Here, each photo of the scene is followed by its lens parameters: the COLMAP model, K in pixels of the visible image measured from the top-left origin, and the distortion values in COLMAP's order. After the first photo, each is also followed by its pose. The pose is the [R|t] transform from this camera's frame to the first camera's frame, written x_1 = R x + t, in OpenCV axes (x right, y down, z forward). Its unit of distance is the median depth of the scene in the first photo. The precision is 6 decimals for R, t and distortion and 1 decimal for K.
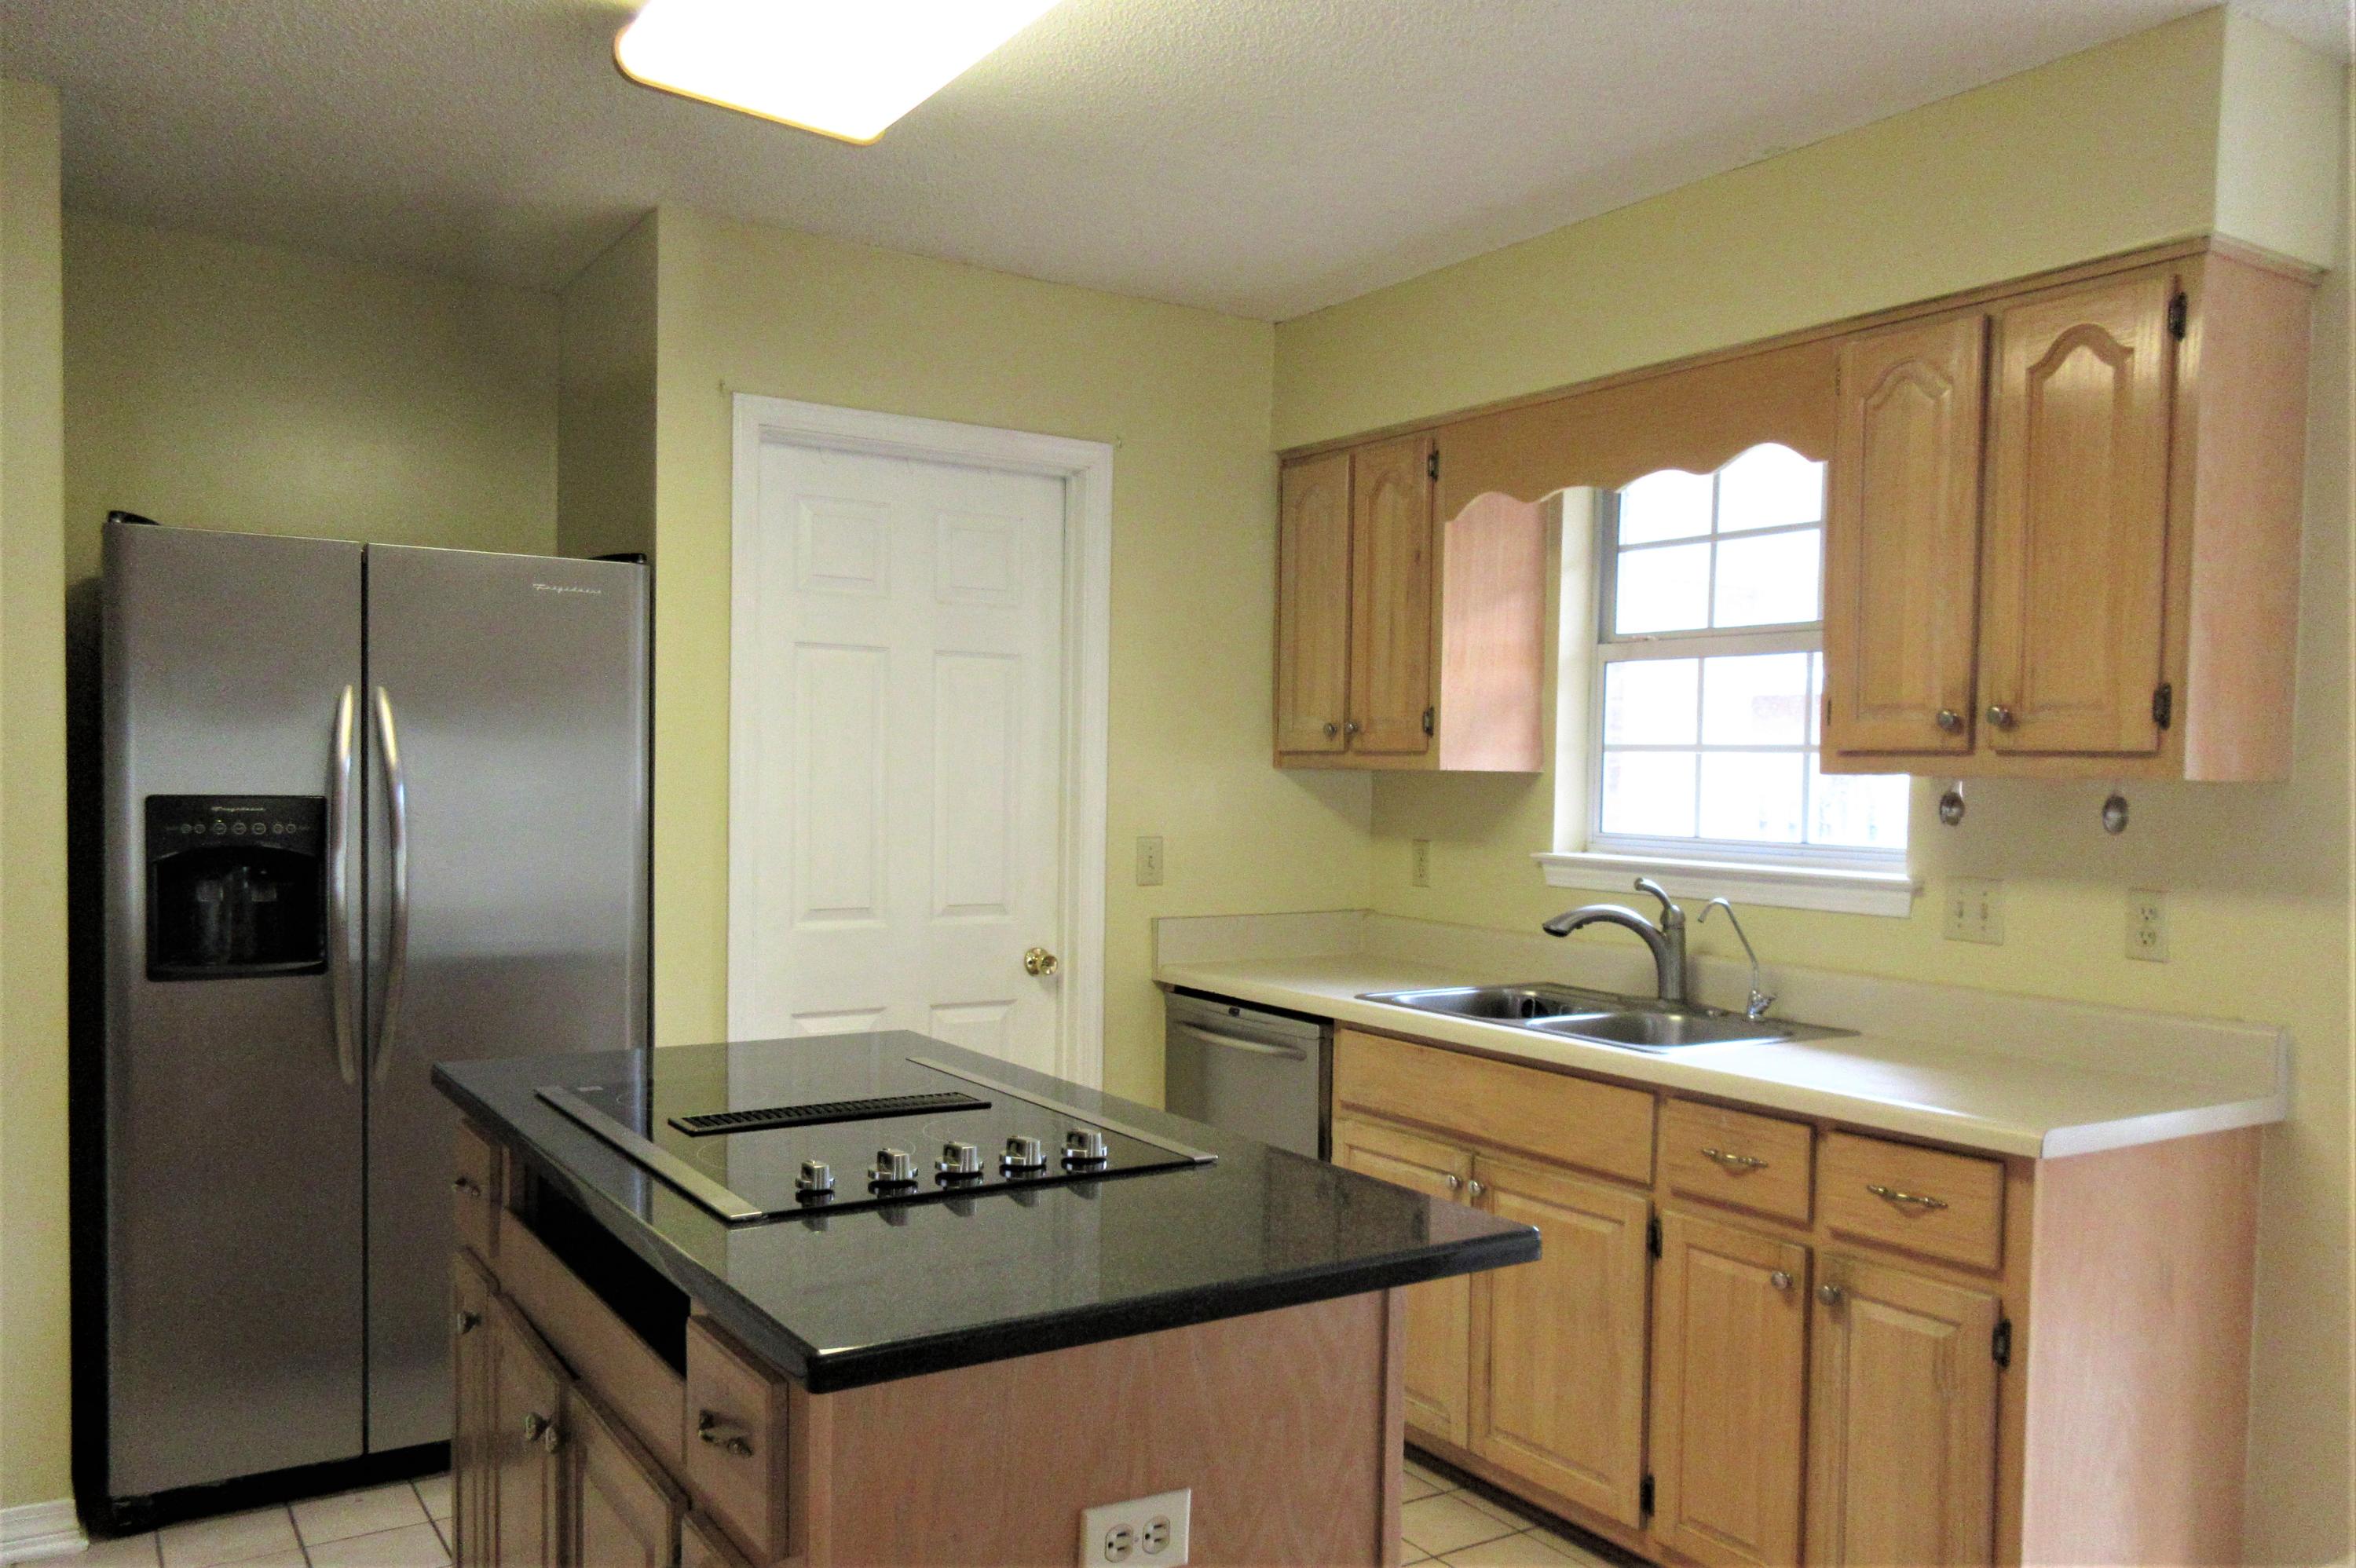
lens RADIAL K [[1782.4, 0, 1180.6], [0, 1782.4, 849.9], [0, 0, 1]] dist [-0.001810, -0.000192]
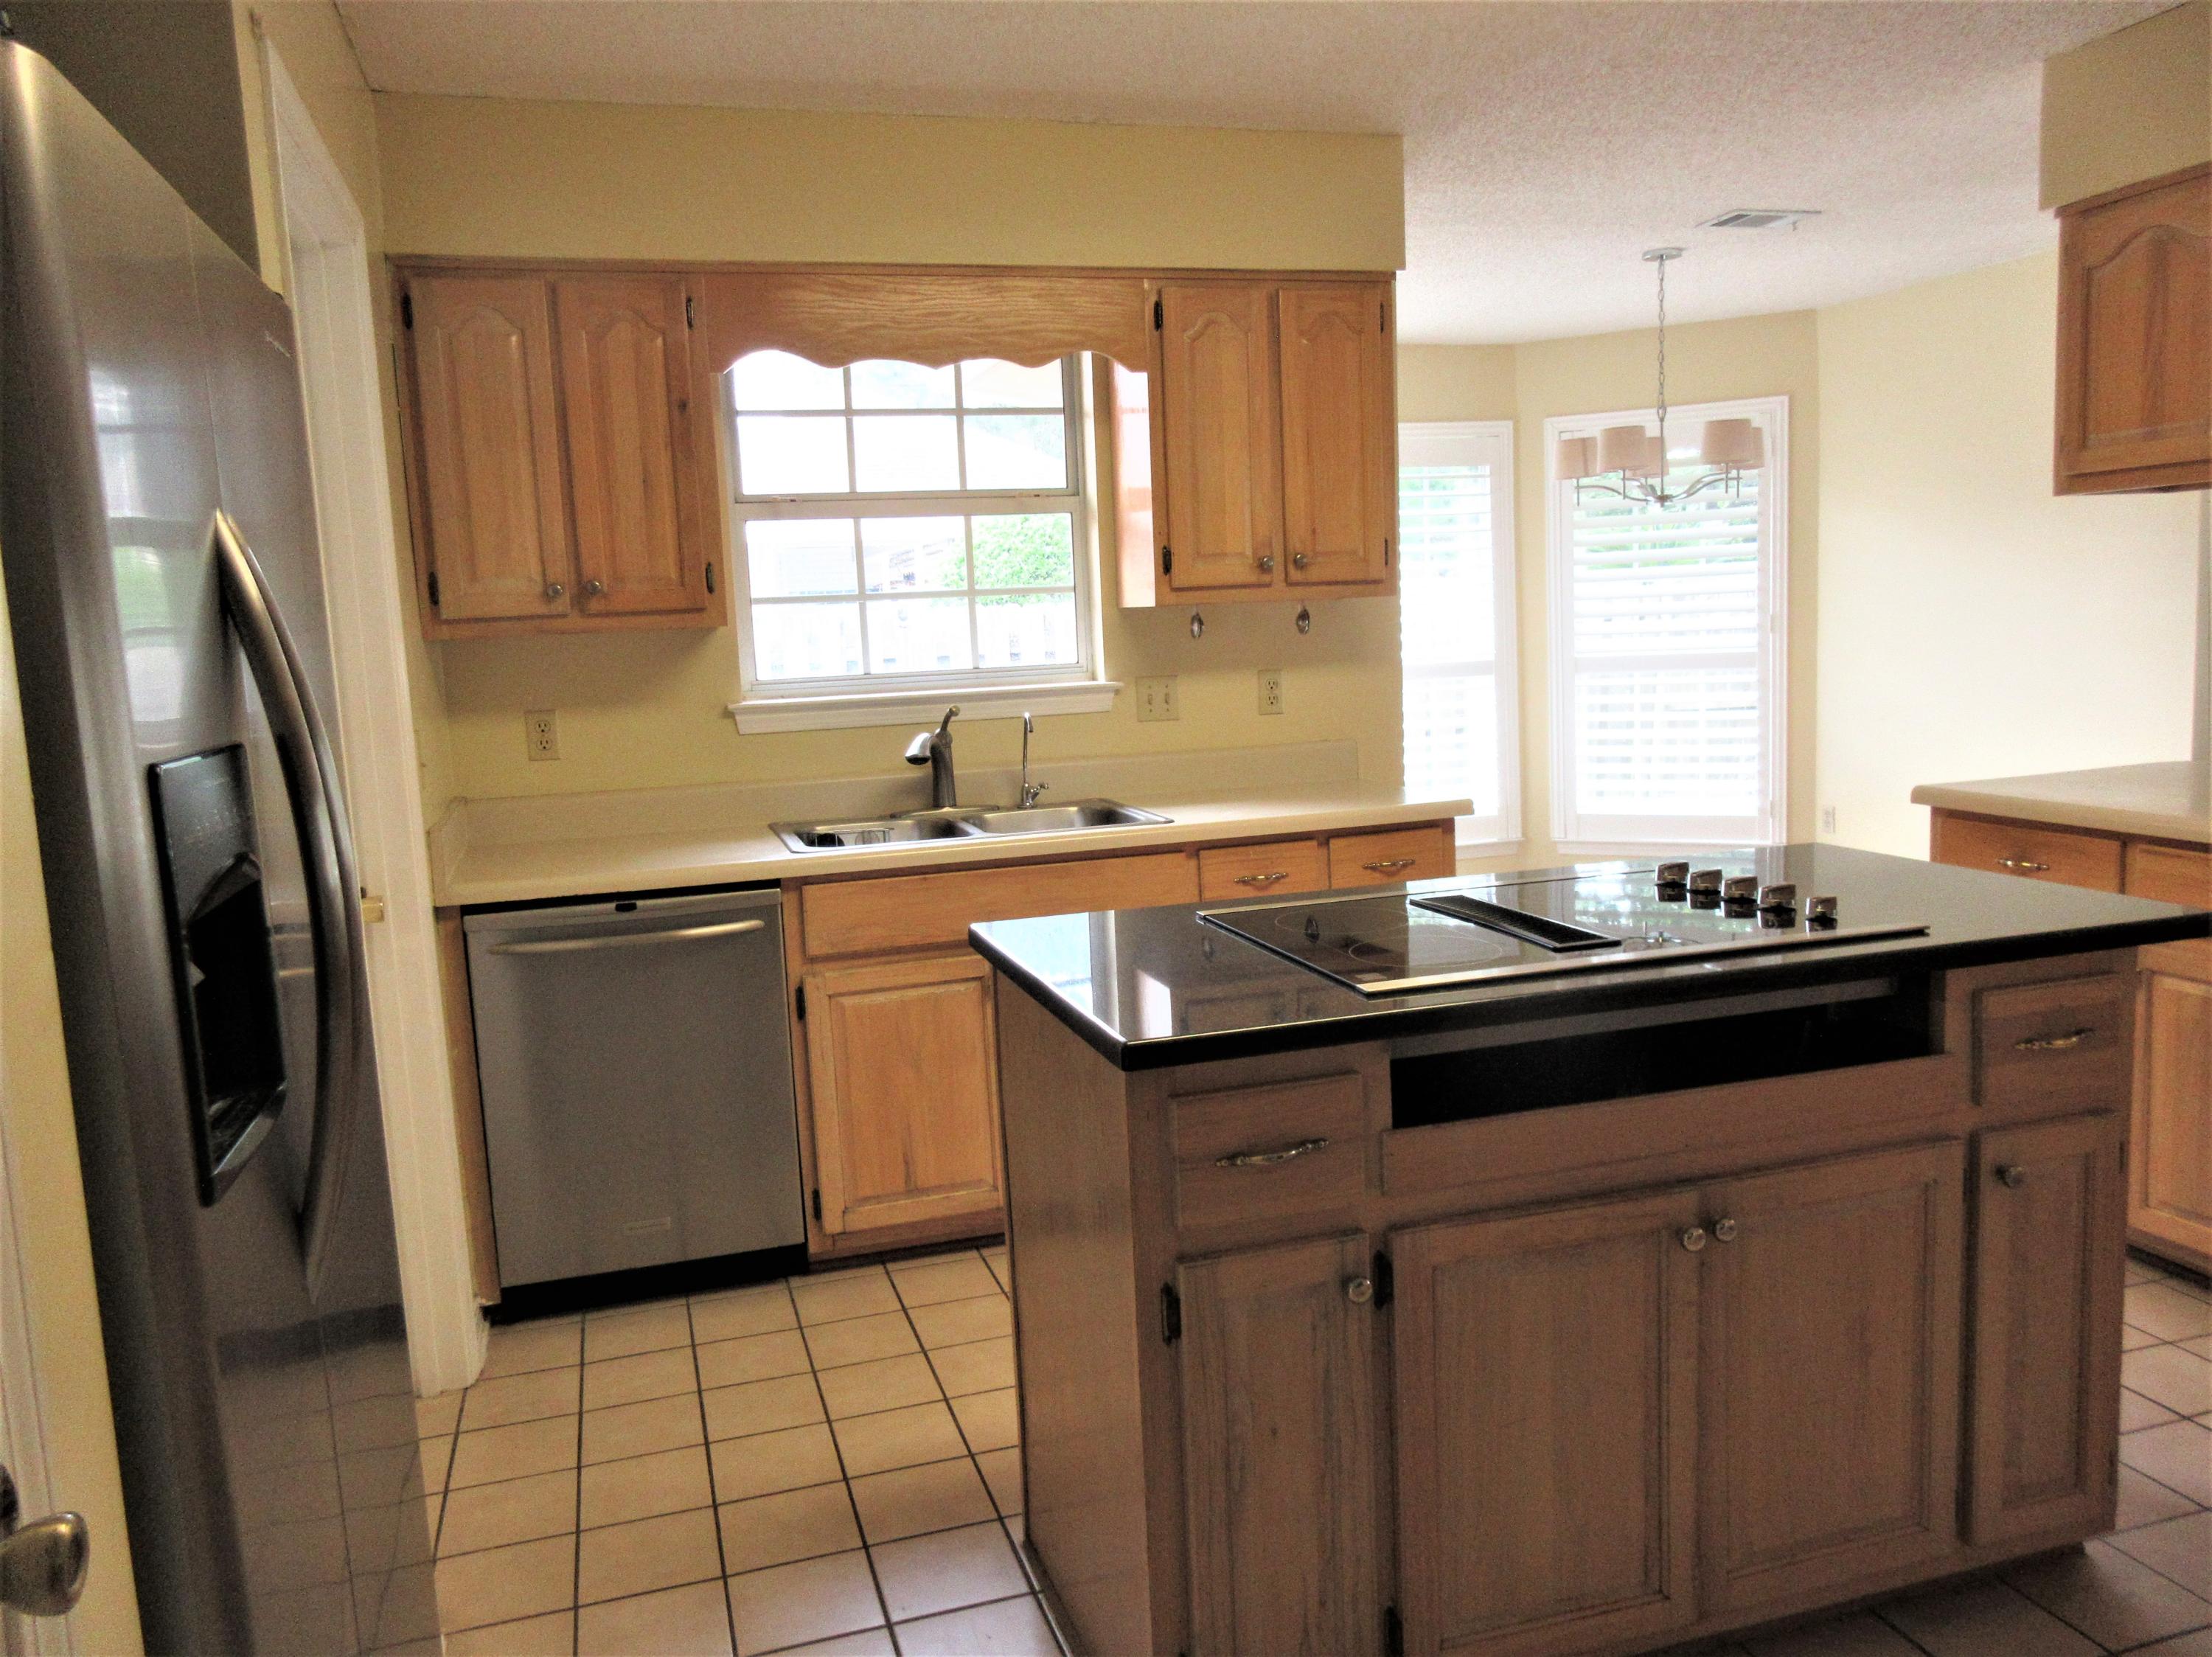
lens RADIAL K [[1670.6, 0, 1106.0], [0, 1670.6, 828.5], [0, 0, 1]] dist [0.013775, 0.005852]
pose [[0.287278, -0.157404, 0.944826, -0.760239], [0.092745, 0.986341, 0.136121, -0.044680], [-0.953347, 0.048524, 0.297953, 0.565157]]
